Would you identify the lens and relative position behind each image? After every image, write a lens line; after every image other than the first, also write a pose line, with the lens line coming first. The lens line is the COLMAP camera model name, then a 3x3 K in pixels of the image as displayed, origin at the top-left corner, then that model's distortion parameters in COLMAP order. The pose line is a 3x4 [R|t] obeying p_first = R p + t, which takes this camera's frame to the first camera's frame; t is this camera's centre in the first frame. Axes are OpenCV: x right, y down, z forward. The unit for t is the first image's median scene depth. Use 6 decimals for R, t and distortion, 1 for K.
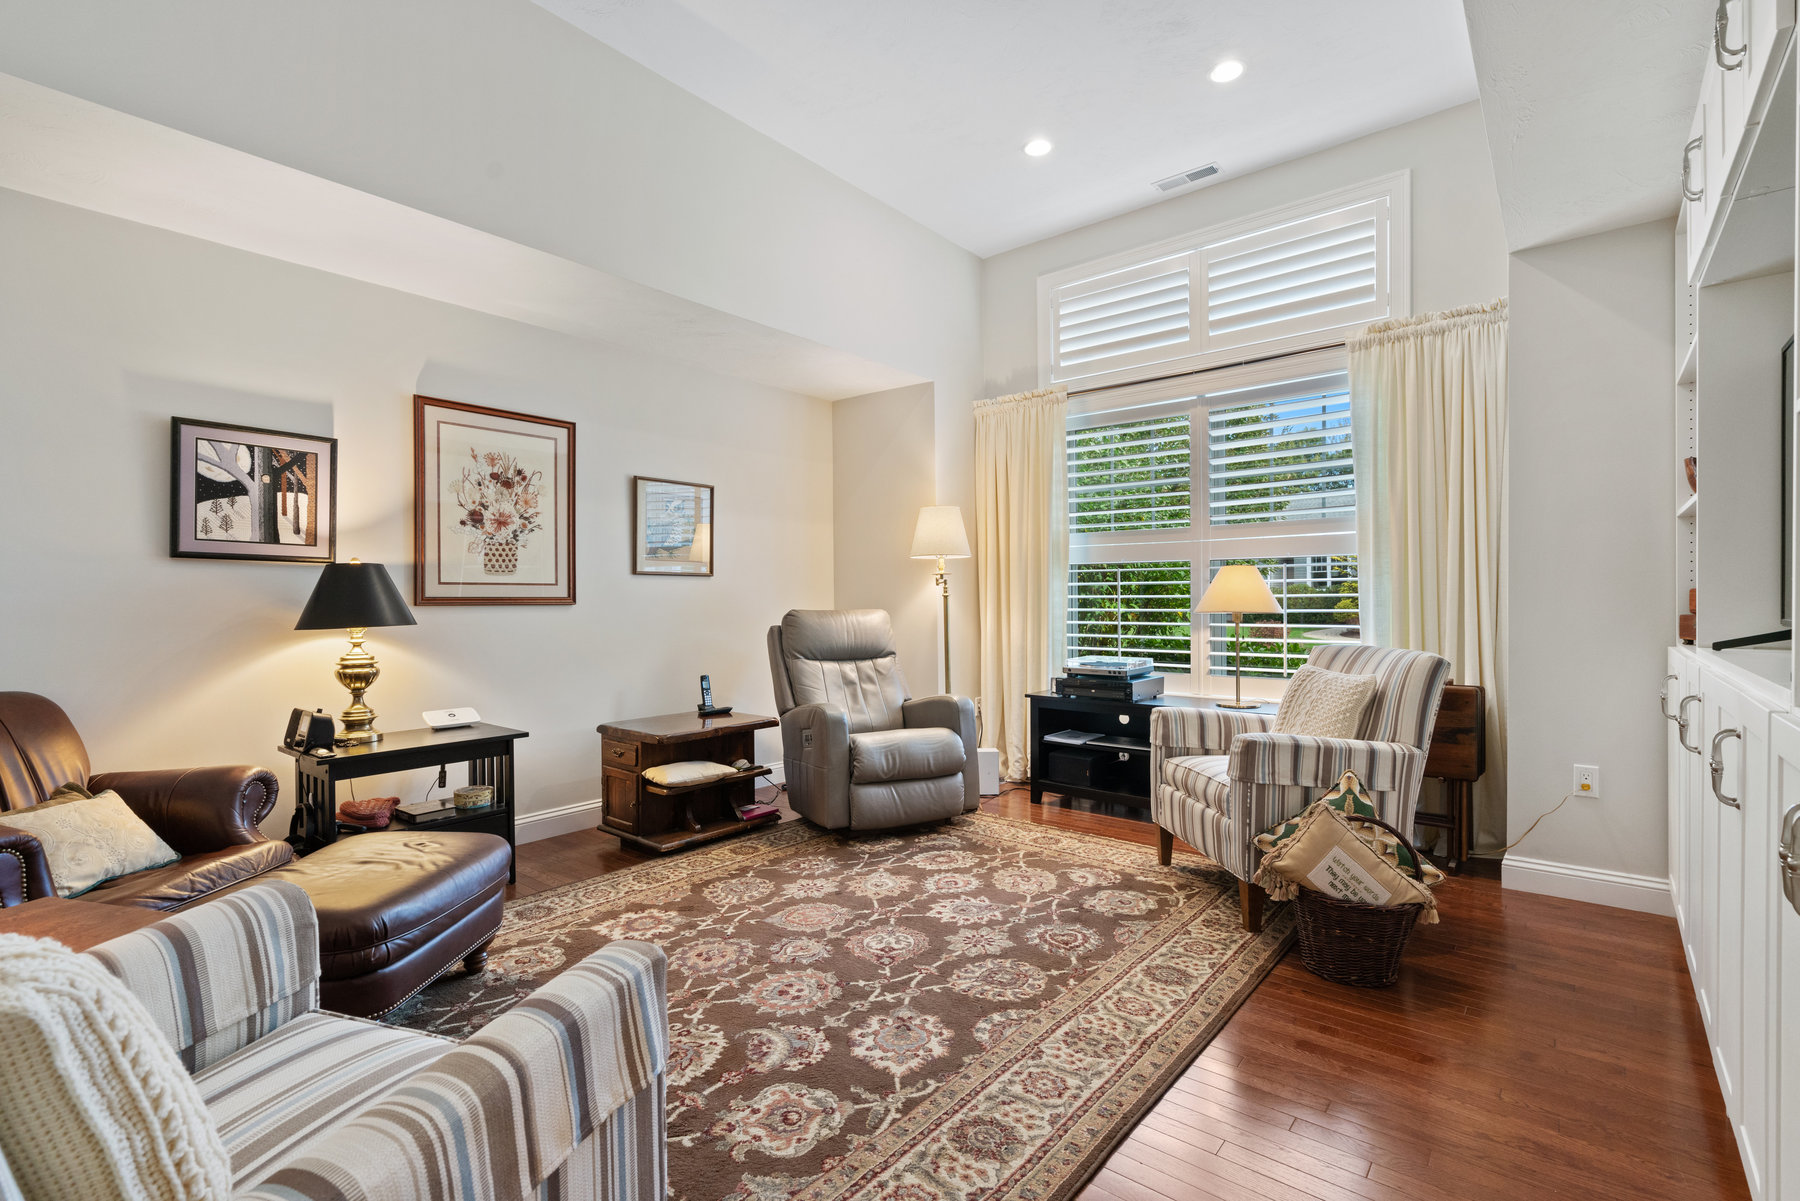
lens RADIAL K [[804.4, 0, 900.0], [0, 804.4, 600.5], [0, 0, 1]] dist [-0.002129, 0.000576]
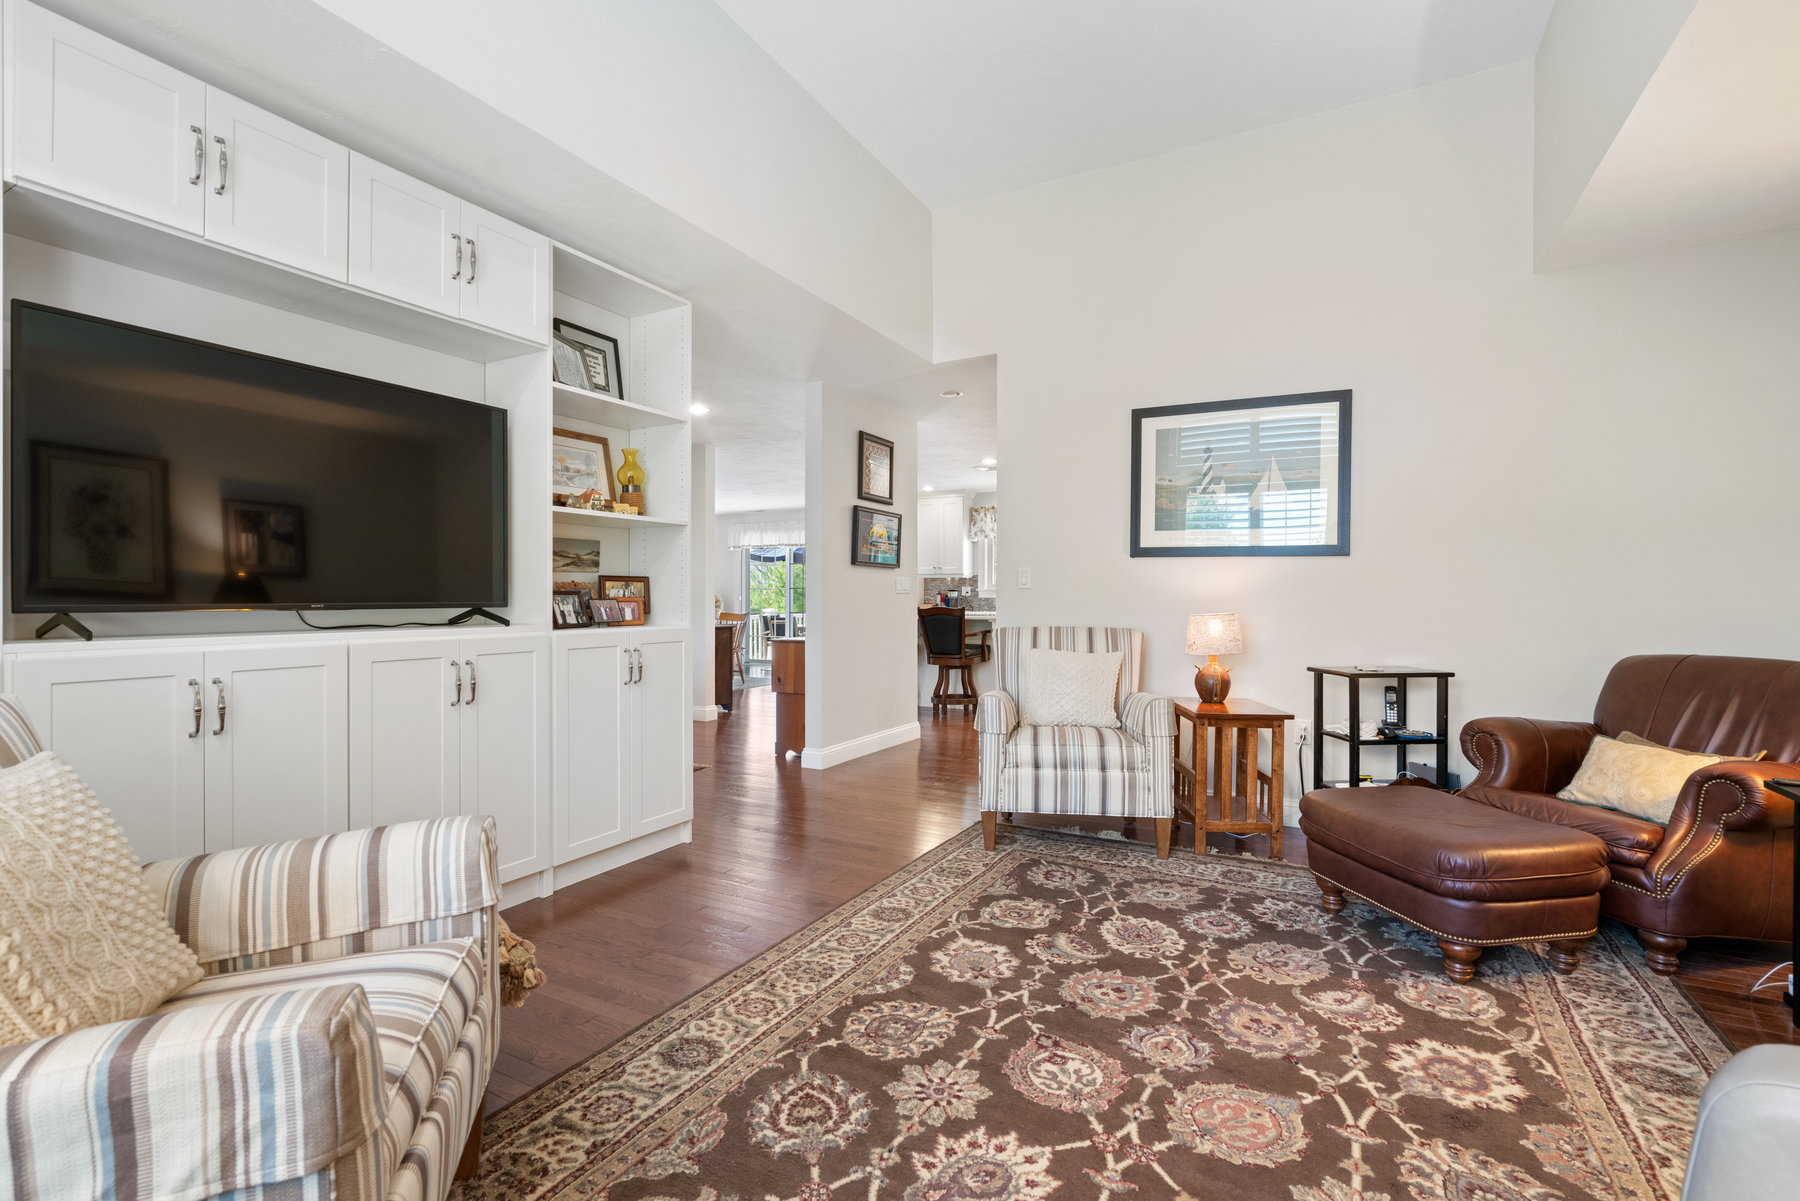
lens RADIAL K [[804.4, 0, 900.0], [0, 804.4, 600.5], [0, 0, 1]] dist [-0.002129, 0.000576]
pose [[-0.980003, 0.006575, -0.198876, 0.289172], [0.005702, 0.999971, 0.004963, 0.017779], [0.198903, 0.003730, -0.980012, 1.836893]]
